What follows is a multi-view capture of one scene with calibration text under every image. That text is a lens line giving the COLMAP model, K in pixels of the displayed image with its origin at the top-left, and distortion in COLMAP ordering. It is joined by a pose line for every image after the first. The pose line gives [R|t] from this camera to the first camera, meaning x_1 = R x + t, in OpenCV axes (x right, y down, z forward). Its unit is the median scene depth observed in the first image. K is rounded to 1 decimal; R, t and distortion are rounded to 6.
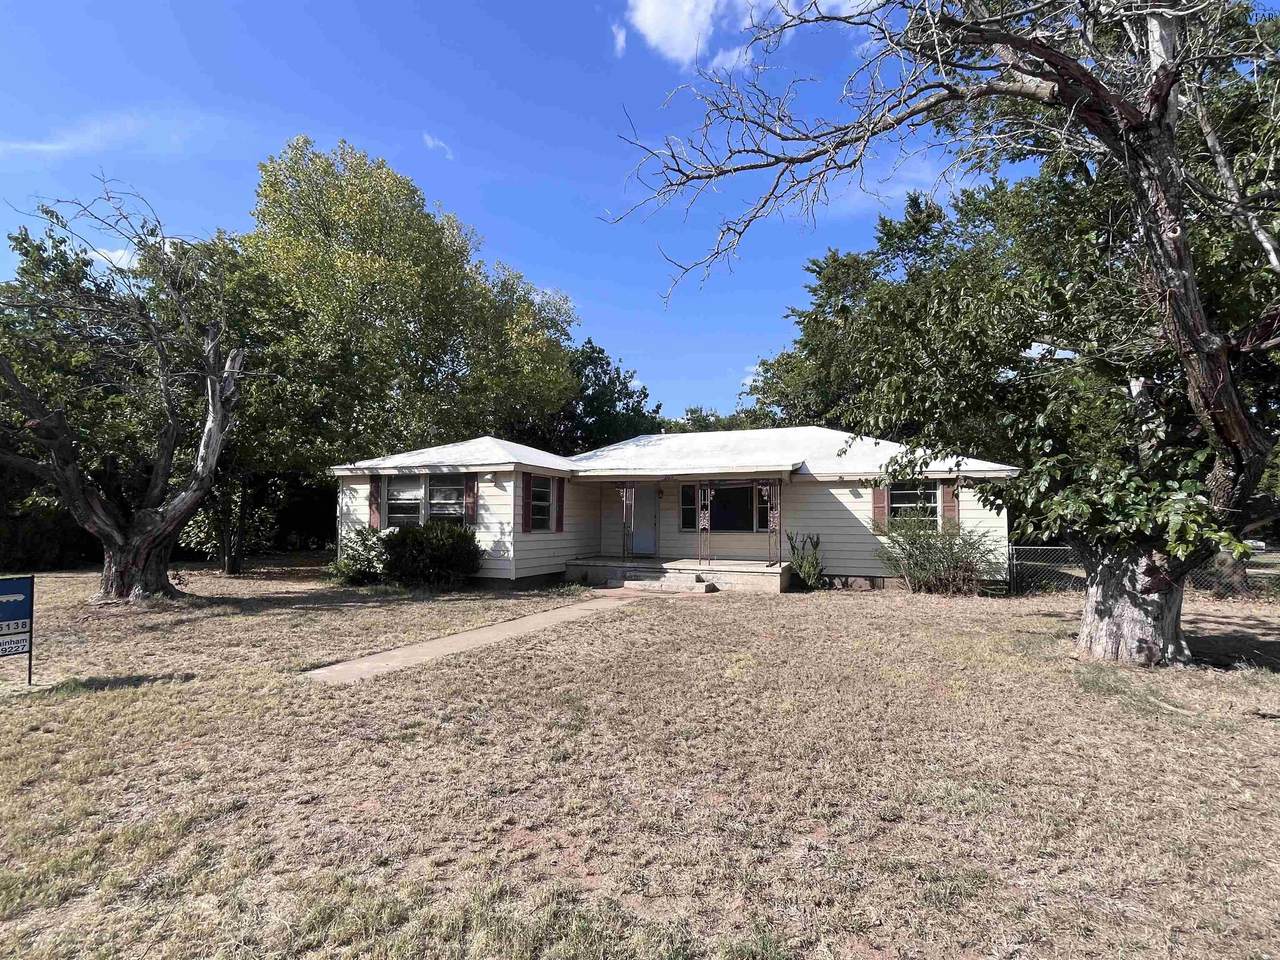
lens RADIAL K [[562.1, 0, 640.3], [0, 562.1, 486.7], [0, 0, 1]] dist [-0.001725, -0.000091]
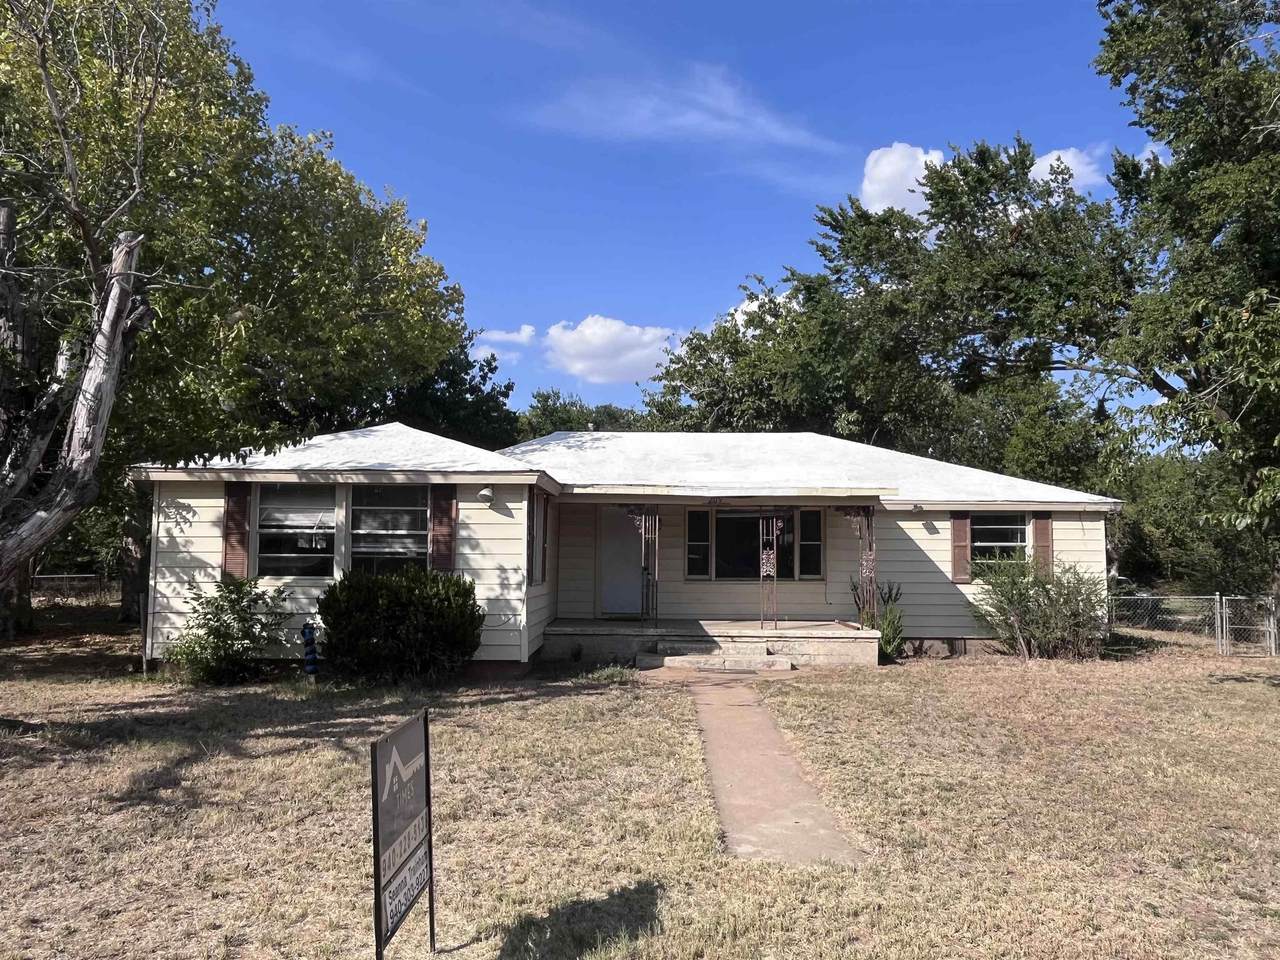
lens RADIAL K [[823.5, 0, 637.9], [0, 823.5, 483.4], [0, 0, 1]] dist [-0.005760, -0.001550]
pose [[0.942970, 0.033325, 0.331205, -0.376375], [-0.023700, 0.999172, -0.033059, -0.001793], [-0.332033, 0.023324, 0.942979, 0.097575]]
